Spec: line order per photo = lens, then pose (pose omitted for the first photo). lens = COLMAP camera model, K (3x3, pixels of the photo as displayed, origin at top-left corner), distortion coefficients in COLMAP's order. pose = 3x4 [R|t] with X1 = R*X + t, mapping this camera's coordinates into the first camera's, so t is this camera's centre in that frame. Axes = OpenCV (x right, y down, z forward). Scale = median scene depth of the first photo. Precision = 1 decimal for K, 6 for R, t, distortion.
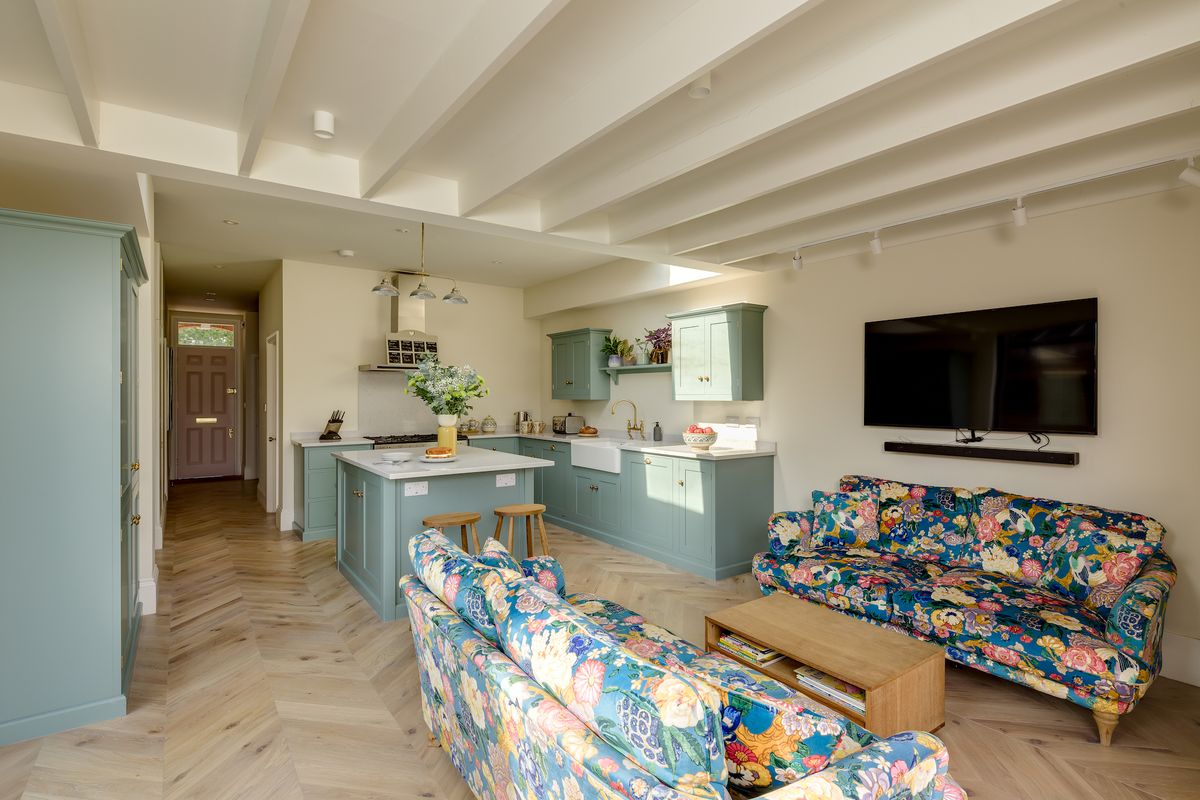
lens RADIAL K [[569.6, 0, 586.1], [0, 569.6, 396.1], [0, 0, 1]] dist [0.001853, -0.000004]
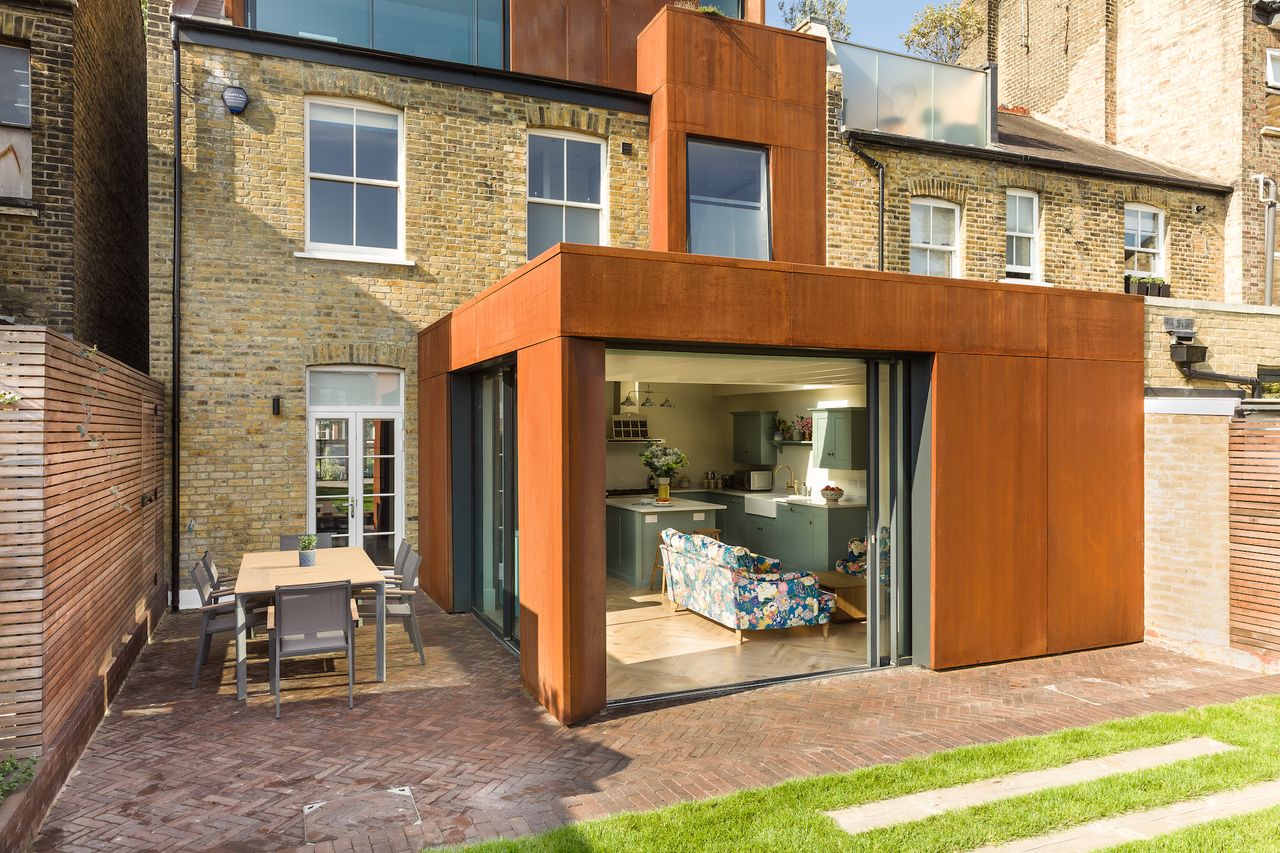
lens RADIAL K [[835.1, 0, 640.0], [0, 835.1, 426.5], [0, 0, 1]] dist [0.014433, -0.001143]
pose [[0.979163, -0.001818, -0.203070, 0.168738], [0.000450, 0.999977, -0.006784, -0.091590], [0.203078, 0.006551, 0.979141, -1.282542]]
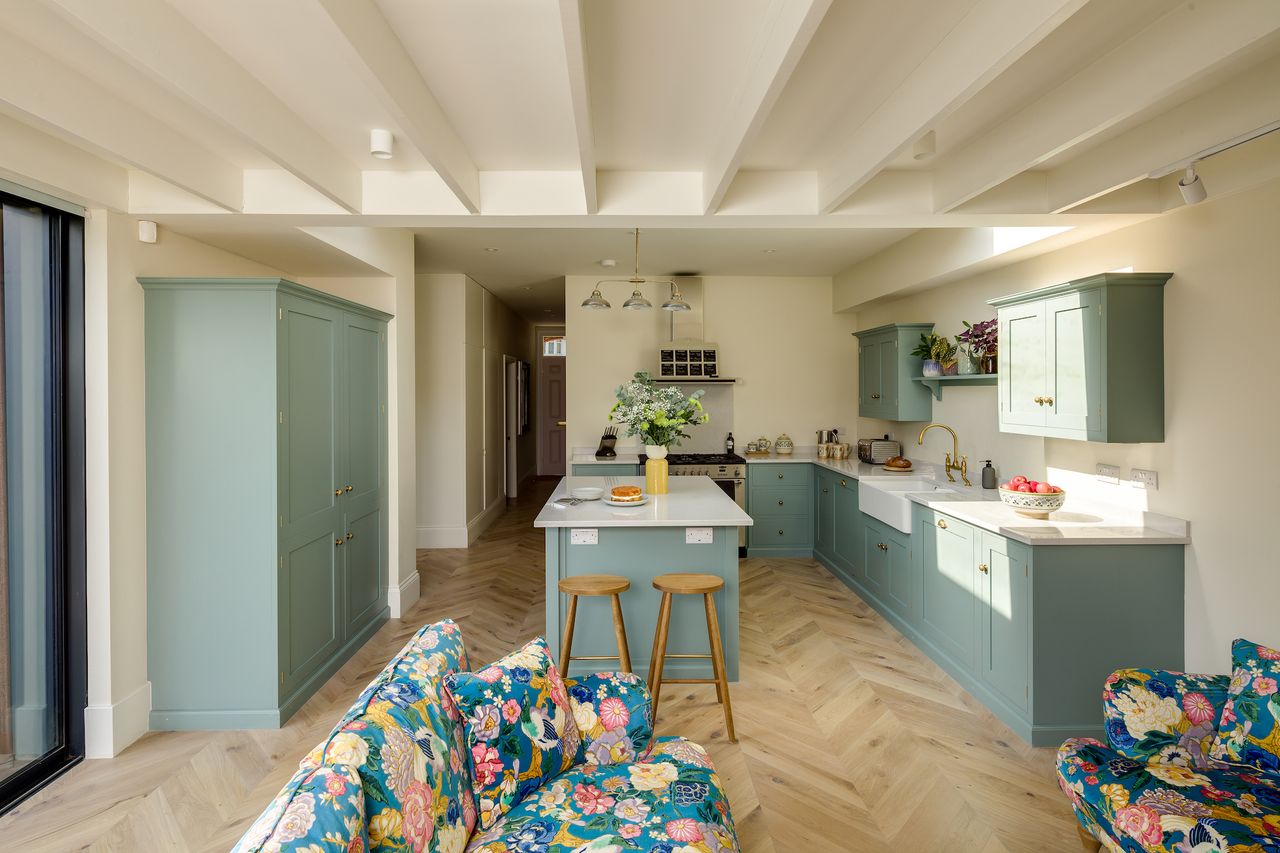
lens RADIAL K [[604.7, 0, 637.5], [0, 604.7, 390.0], [0, 0, 1]] dist [-0.002522, -0.001075]
pose [[0.830998, -0.002119, -0.556271, 0.211935], [0.001912, 0.999998, -0.000953, -0.044365], [0.556272, -0.000272, 0.831000, 0.220143]]
